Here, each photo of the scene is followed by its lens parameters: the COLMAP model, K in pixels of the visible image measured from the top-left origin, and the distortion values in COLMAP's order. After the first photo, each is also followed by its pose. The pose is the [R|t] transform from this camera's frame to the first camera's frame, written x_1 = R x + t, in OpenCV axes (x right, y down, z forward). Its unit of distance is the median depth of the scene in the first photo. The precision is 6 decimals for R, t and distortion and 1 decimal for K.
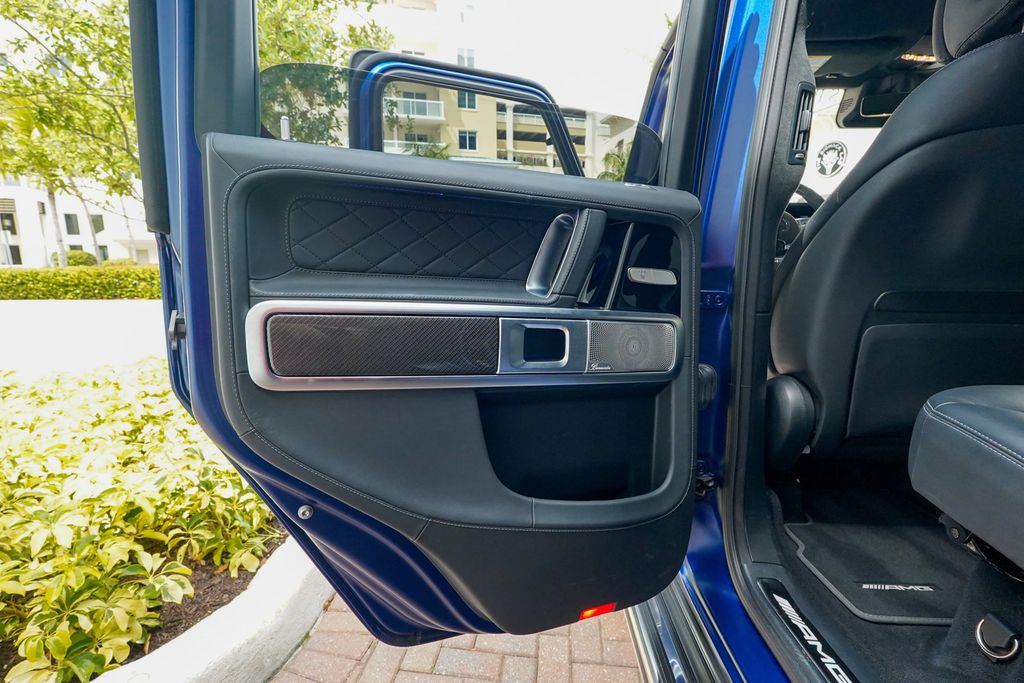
lens RADIAL K [[469.1, 0, 511.6], [0, 469.1, 348.1], [0, 0, 1]] dist [-0.019240, 0.010331]
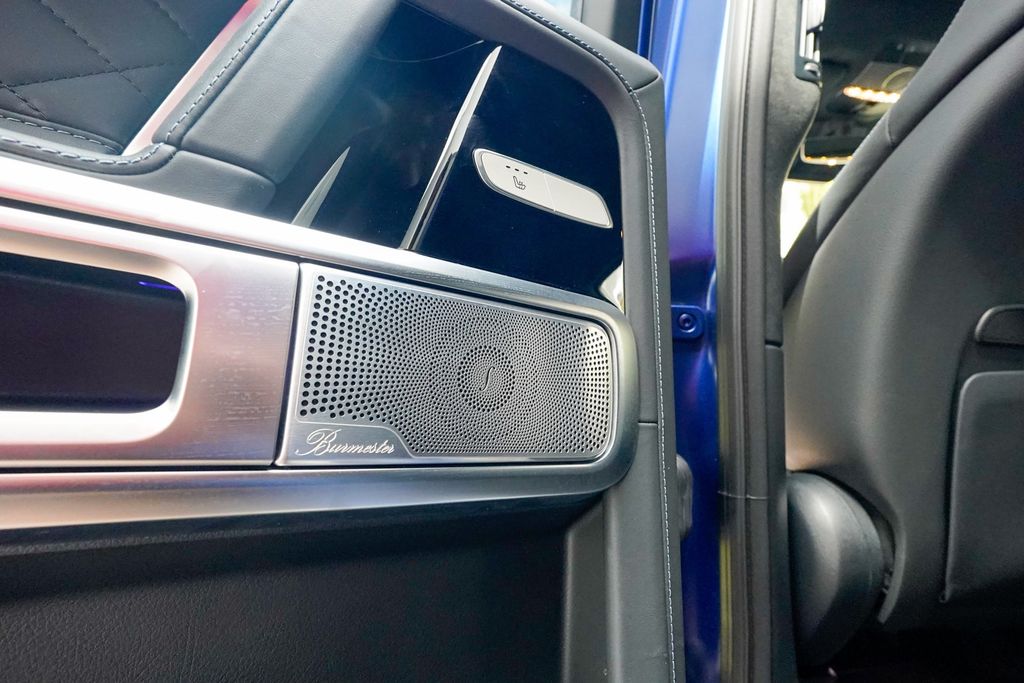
lens RADIAL K [[469.1, 0, 511.6], [0, 469.1, 348.1], [0, 0, 1]] dist [-0.019240, 0.010331]
pose [[0.988351, 0.037701, 0.147451, 0.189576], [-0.007446, 0.979651, -0.200572, 0.031742], [-0.152012, 0.197137, 0.968519, 0.572945]]
